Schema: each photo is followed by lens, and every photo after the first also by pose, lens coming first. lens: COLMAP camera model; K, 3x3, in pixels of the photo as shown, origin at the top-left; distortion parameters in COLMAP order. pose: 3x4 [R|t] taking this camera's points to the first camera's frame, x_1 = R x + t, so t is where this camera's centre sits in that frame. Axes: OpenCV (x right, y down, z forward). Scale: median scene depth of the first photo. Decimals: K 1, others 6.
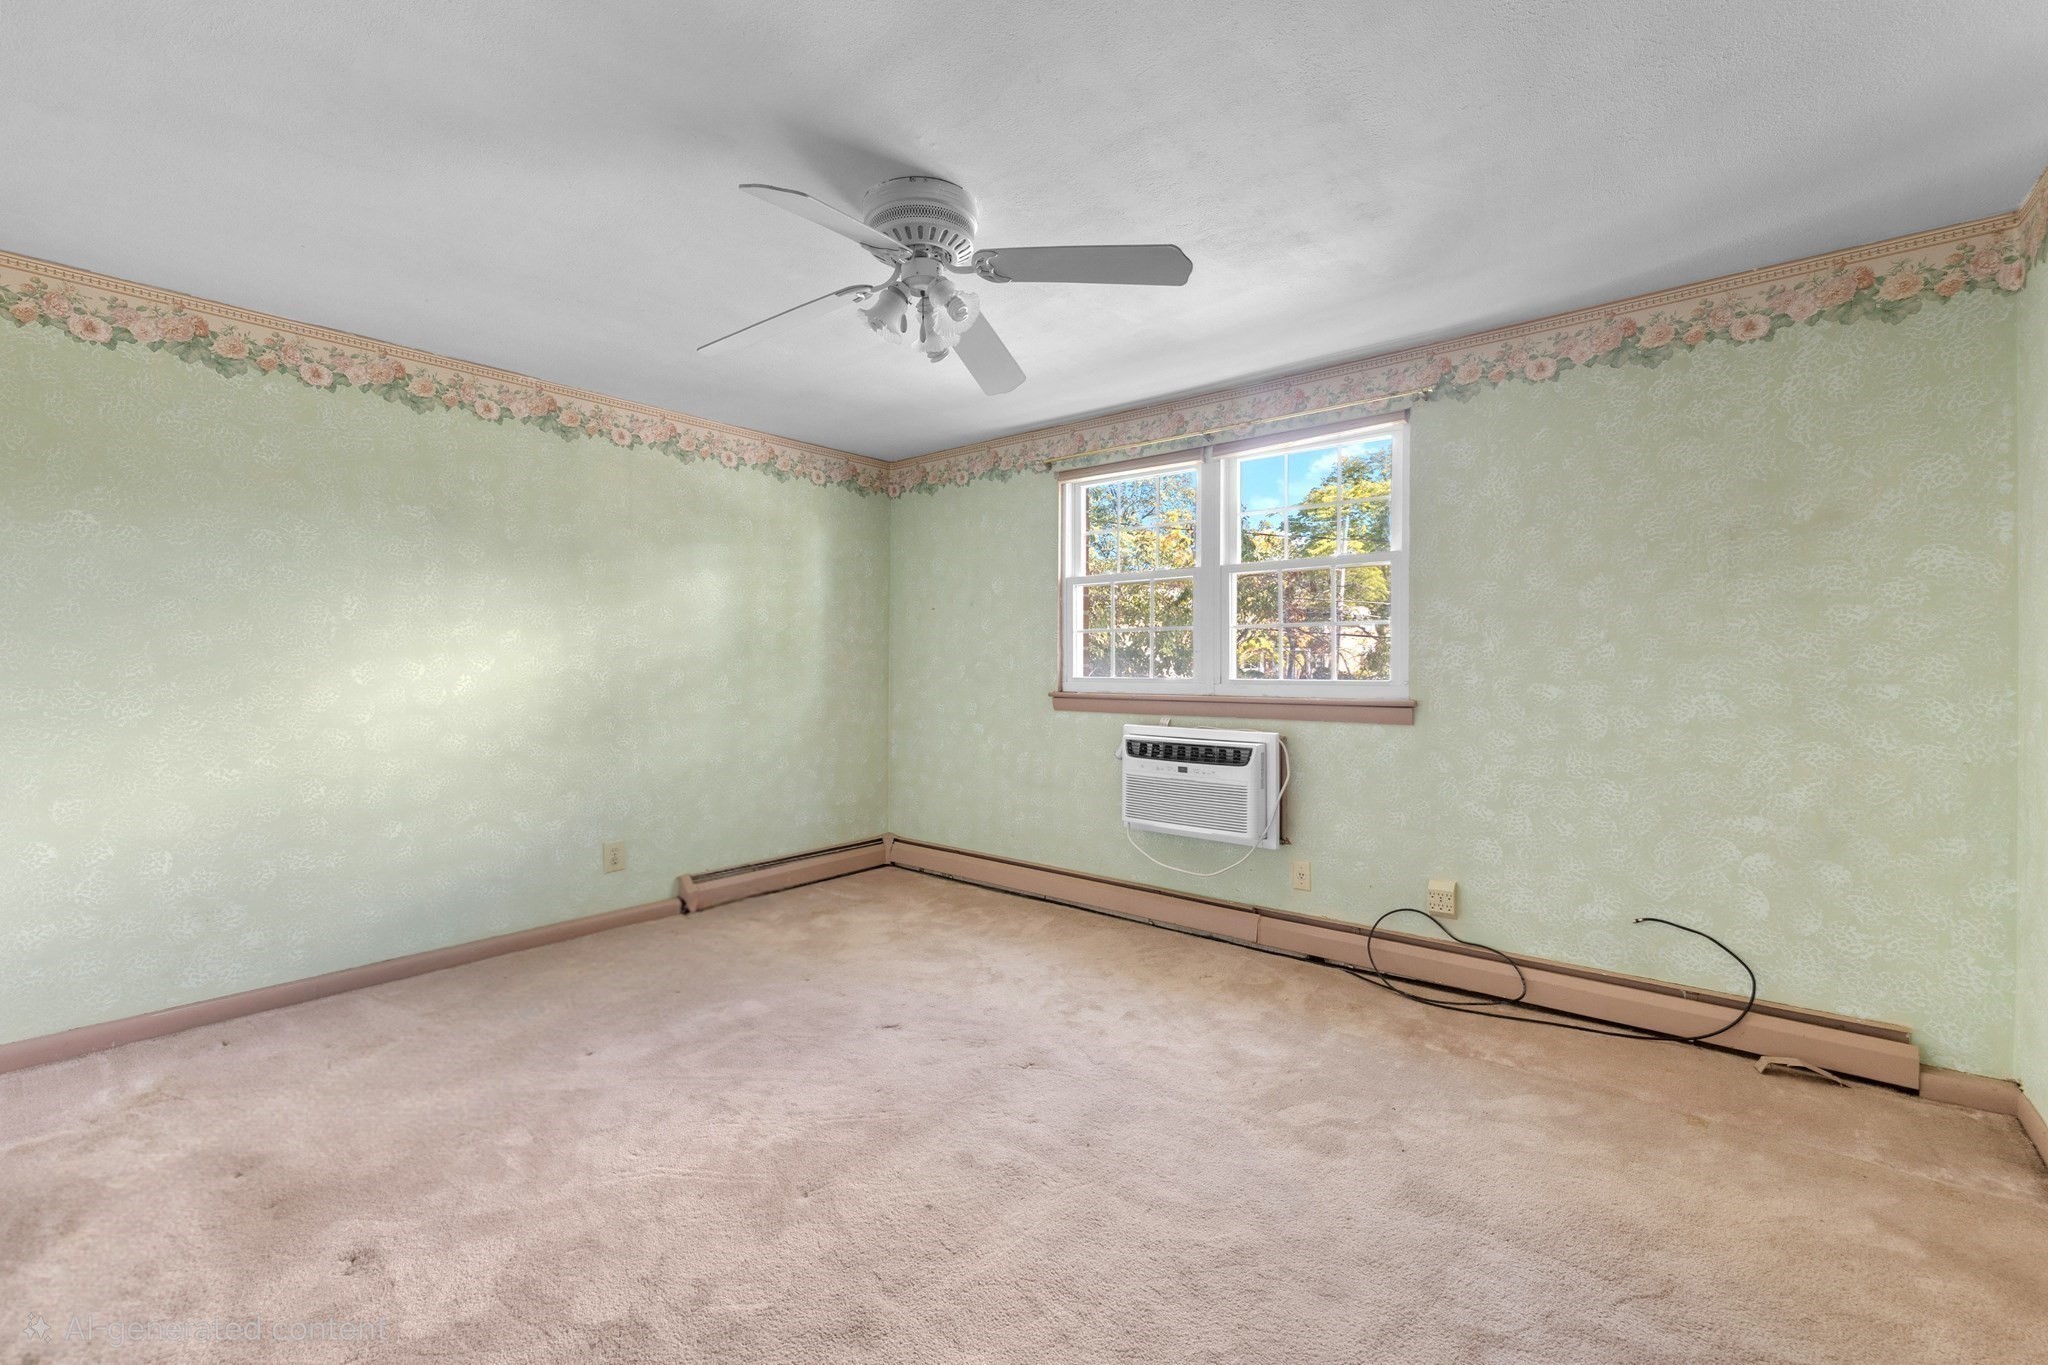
lens RADIAL K [[859.7, 0, 1029.9], [0, 859.7, 678.2], [0, 0, 1]] dist [0.002374, -0.001182]
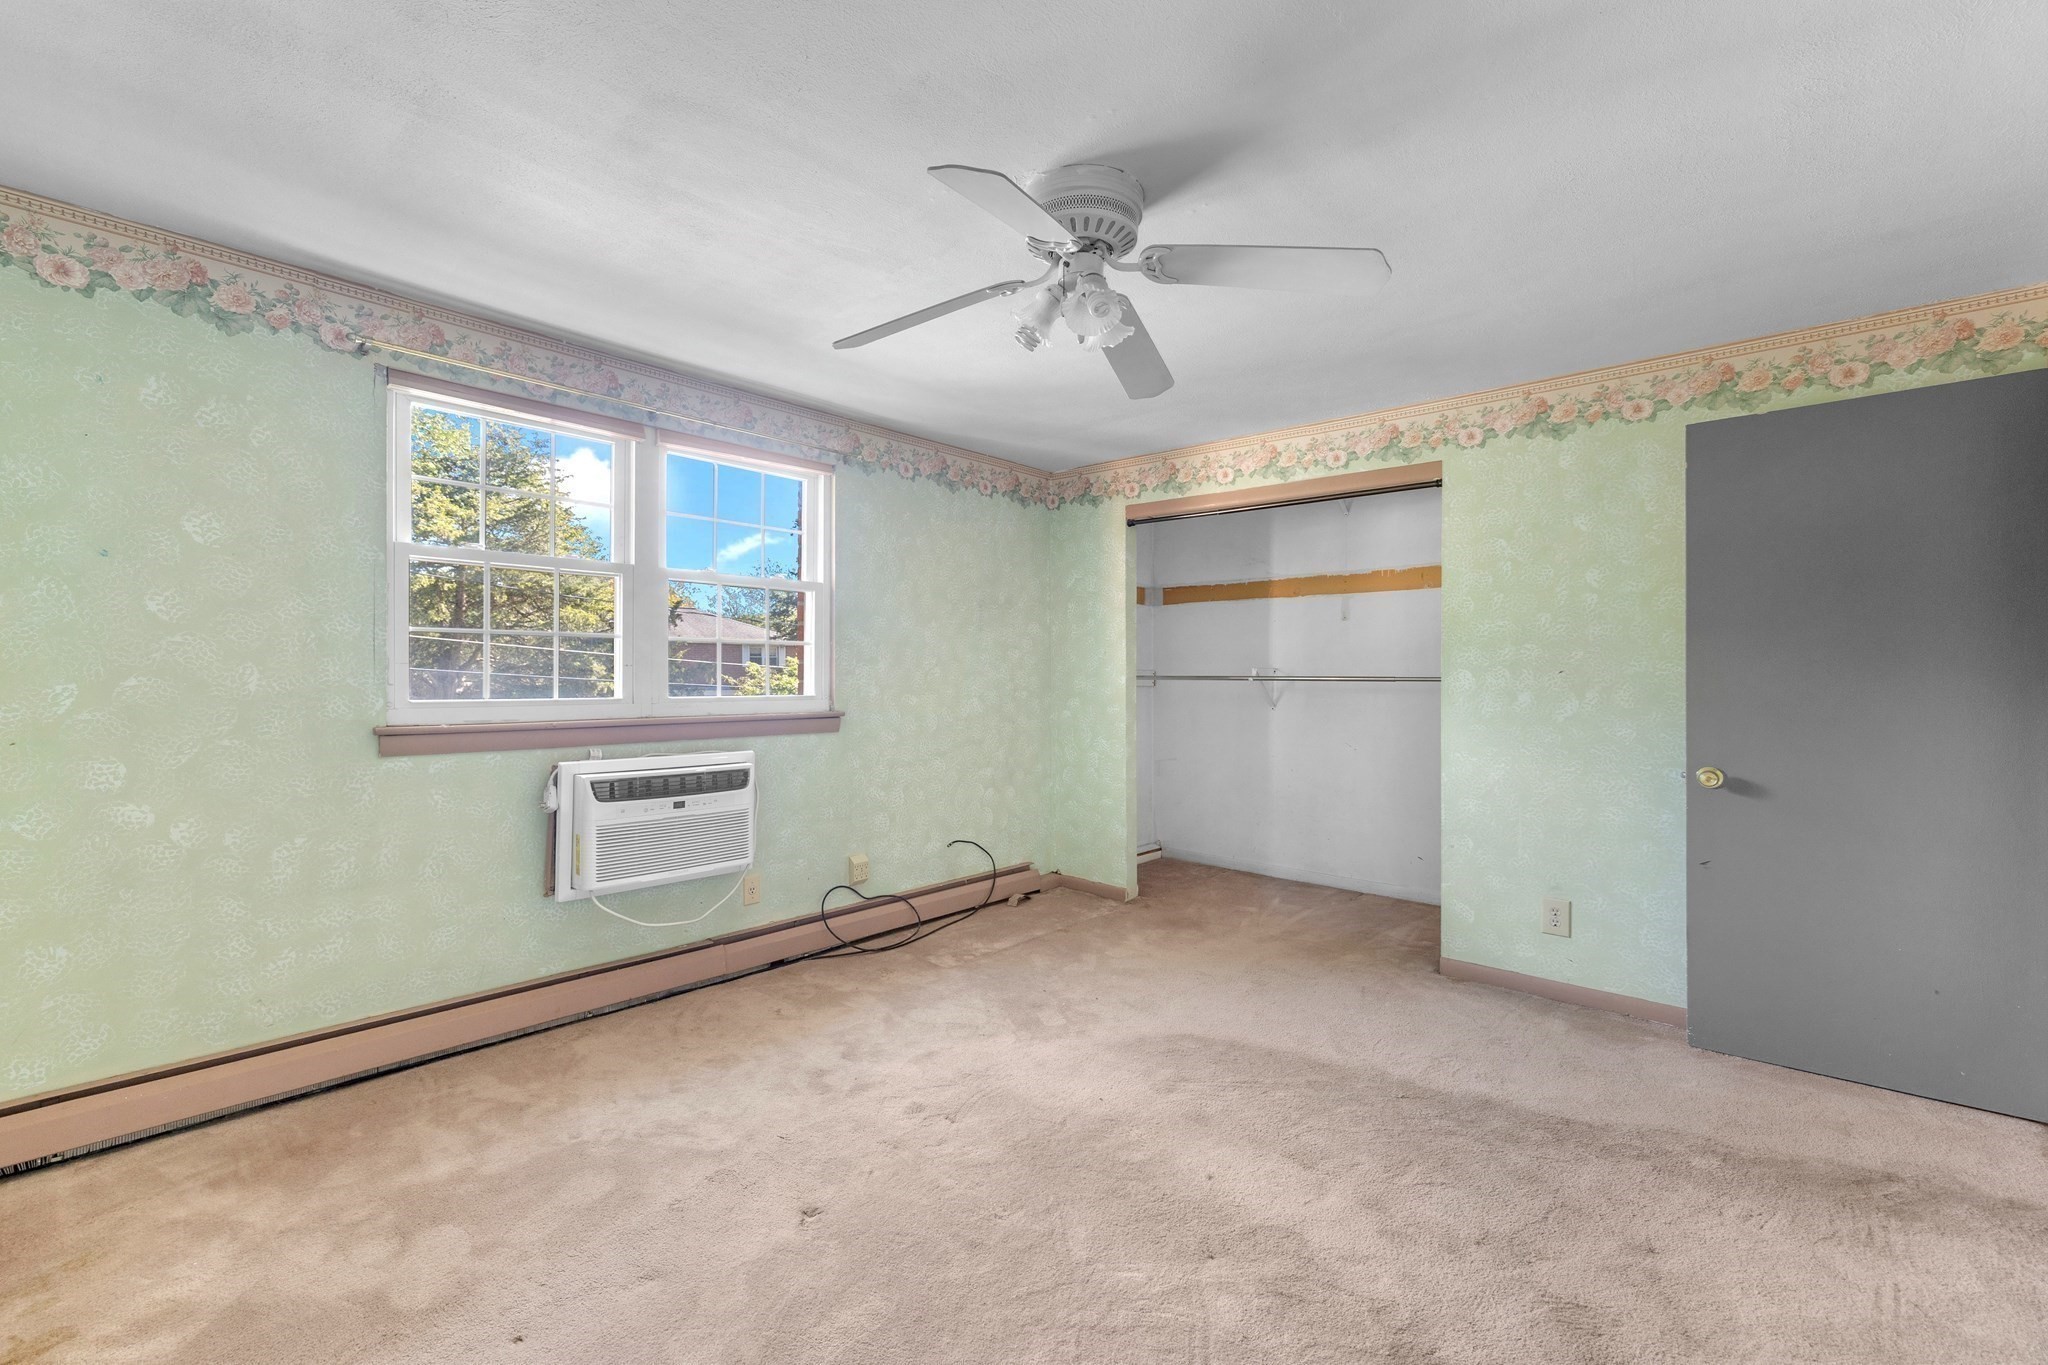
lens RADIAL K [[859.7, 0, 1029.6], [0, 859.7, 674.8], [0, 0, 1]] dist [0.002374, -0.001182]
pose [[0.046830, -0.005018, 0.998890, -0.693721], [0.003552, 0.999982, 0.004857, -0.027709], [-0.998897, 0.003321, 0.046847, 0.640931]]
